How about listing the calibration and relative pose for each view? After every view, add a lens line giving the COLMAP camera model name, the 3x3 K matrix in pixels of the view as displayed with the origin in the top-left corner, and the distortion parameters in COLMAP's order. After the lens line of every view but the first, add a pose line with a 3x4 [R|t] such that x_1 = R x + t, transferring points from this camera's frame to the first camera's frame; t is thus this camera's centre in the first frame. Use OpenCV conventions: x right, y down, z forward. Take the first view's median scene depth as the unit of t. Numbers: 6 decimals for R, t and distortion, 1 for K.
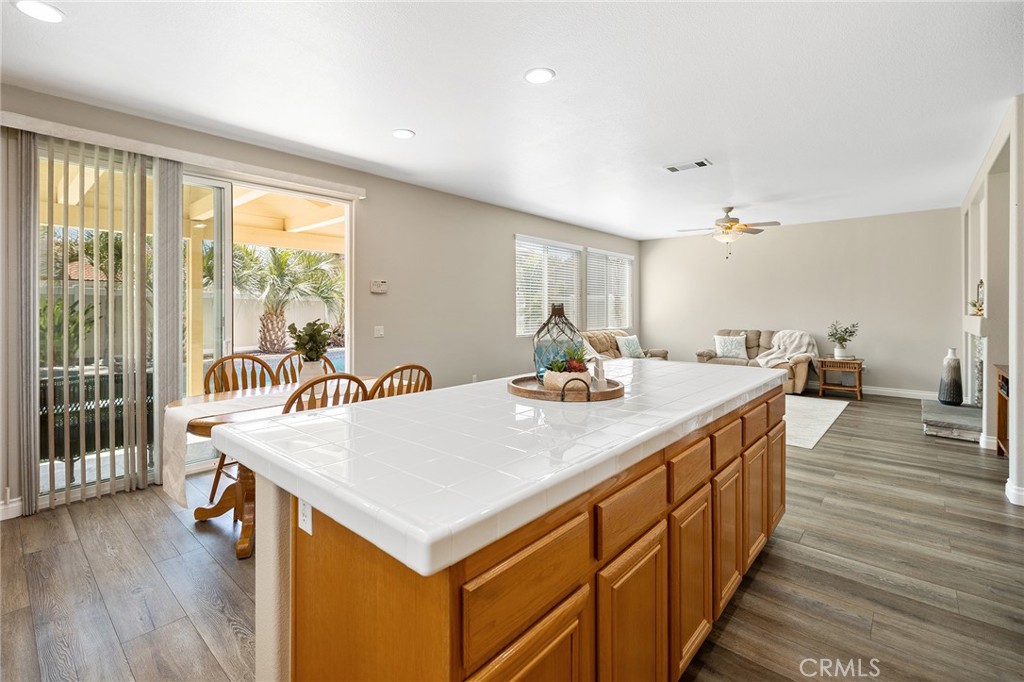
lens RADIAL K [[437.4, 0, 513.1], [0, 437.4, 310.1], [0, 0, 1]] dist [0.004769, -0.001205]
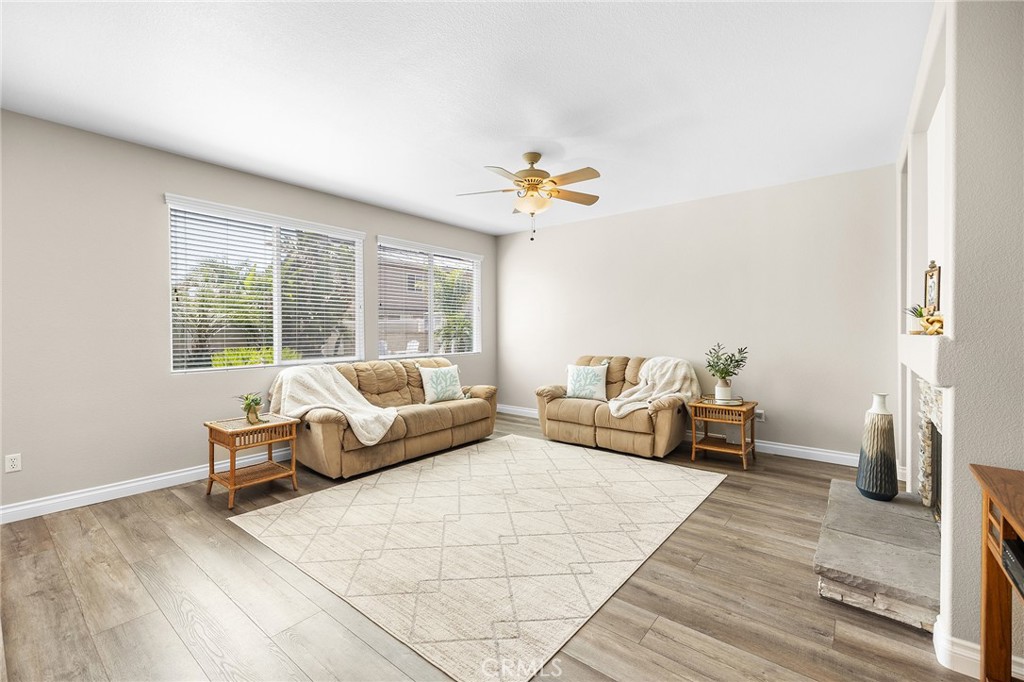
lens RADIAL K [[437.4, 0, 515.7], [0, 437.4, 334.2], [0, 0, 1]] dist [0.004769, -0.001205]
pose [[0.996856, -0.003465, 0.079155, 0.389426], [0.002929, 0.999972, 0.006884, 0.005475], [-0.079177, -0.006630, 0.996839, 0.379100]]
